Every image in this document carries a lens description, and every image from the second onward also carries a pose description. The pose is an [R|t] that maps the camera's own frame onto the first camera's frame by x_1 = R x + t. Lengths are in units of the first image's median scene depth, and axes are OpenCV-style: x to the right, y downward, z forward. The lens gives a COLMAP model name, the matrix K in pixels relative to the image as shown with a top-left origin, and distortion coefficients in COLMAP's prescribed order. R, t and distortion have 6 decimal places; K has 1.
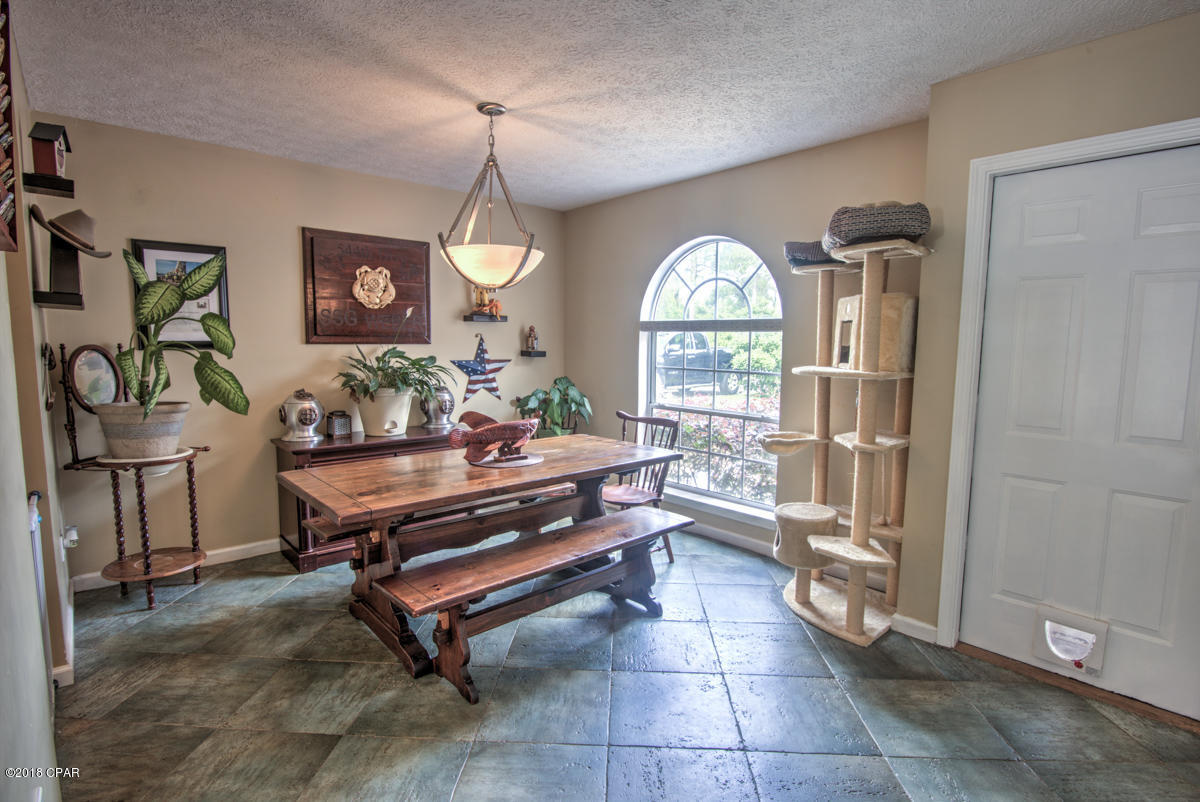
lens RADIAL K [[588.1, 0, 605.4], [0, 588.1, 400.4], [0, 0, 1]] dist [-0.023391, 0.001221]
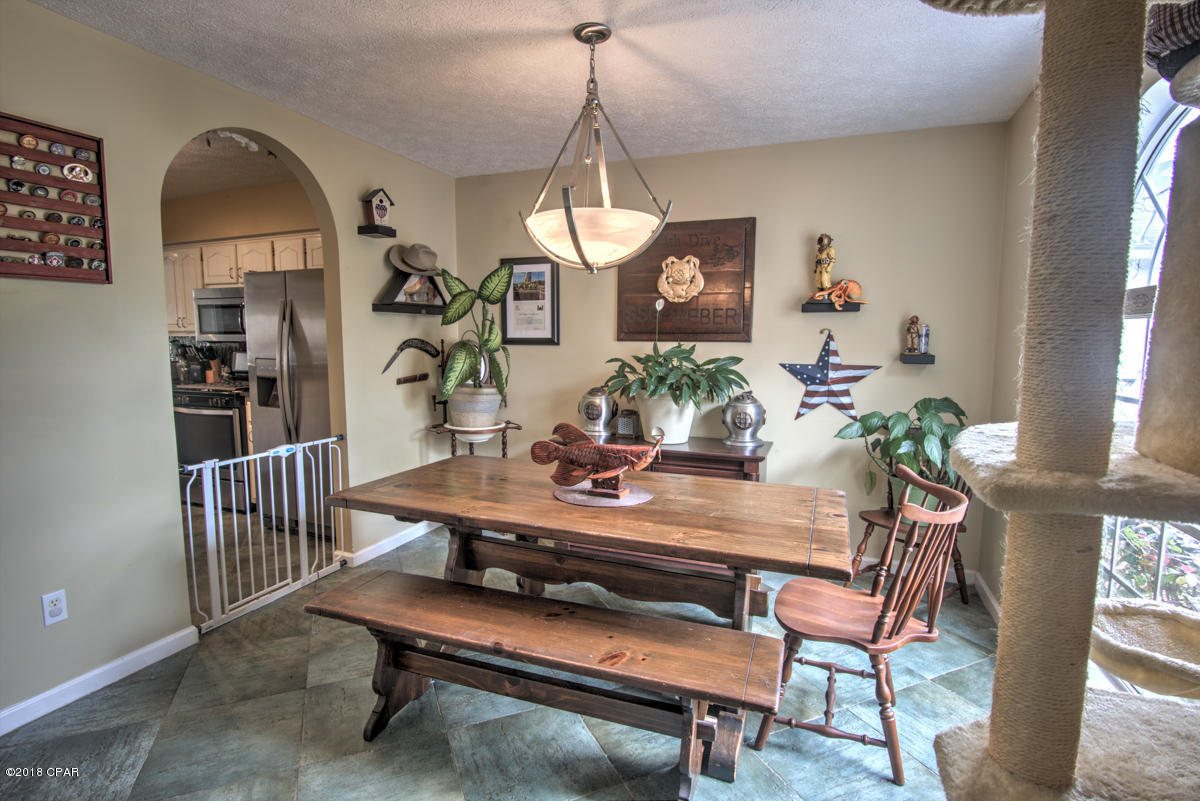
lens RADIAL K [[588.1, 0, 597.6], [0, 588.1, 400.6], [0, 0, 1]] dist [-0.023391, 0.001221]
pose [[0.433319, 0.093541, -0.896373, 0.336422], [-0.092099, 0.993988, 0.059205, -0.042604], [0.896522, 0.056900, 0.439329, 0.440645]]
